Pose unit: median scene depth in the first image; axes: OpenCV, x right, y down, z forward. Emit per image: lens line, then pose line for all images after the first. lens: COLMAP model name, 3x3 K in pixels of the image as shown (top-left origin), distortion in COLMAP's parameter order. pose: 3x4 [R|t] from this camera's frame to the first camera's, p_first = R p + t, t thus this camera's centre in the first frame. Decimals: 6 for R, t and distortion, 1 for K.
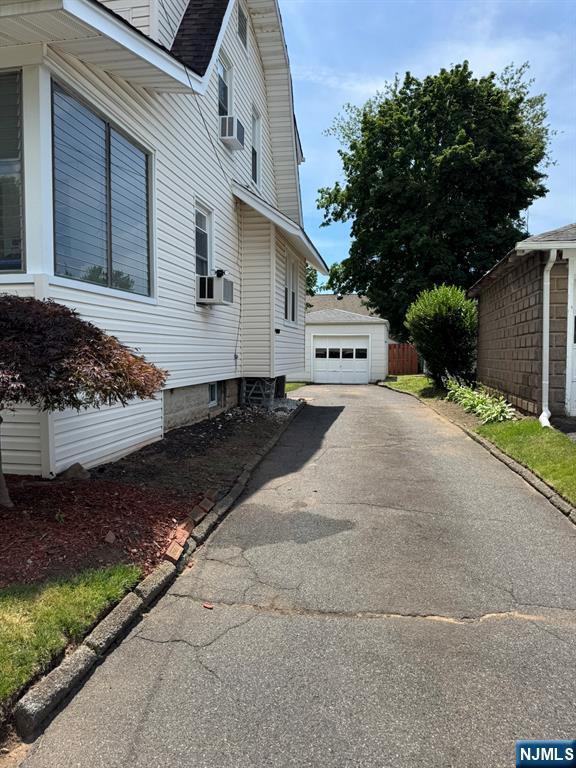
lens RADIAL K [[538.9, 0, 288.6], [0, 538.9, 383.9], [0, 0, 1]] dist [0.023175, -0.012068]
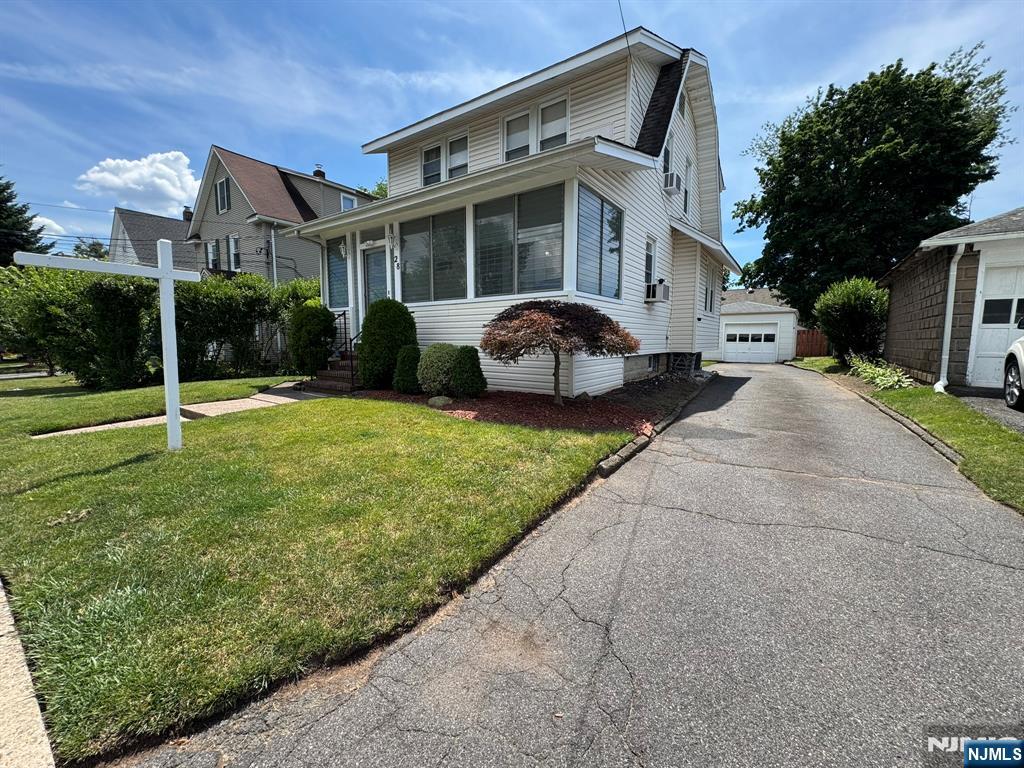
lens RADIAL K [[414.8, 0, 514.3], [0, 414.8, 381.5], [0, 0, 1]] dist [0.004015, 0.001077]
pose [[0.914466, 0.038323, -0.402845, -0.019886], [-0.021788, 0.998724, 0.045550, 0.025574], [0.404076, -0.032876, 0.914134, -0.194427]]
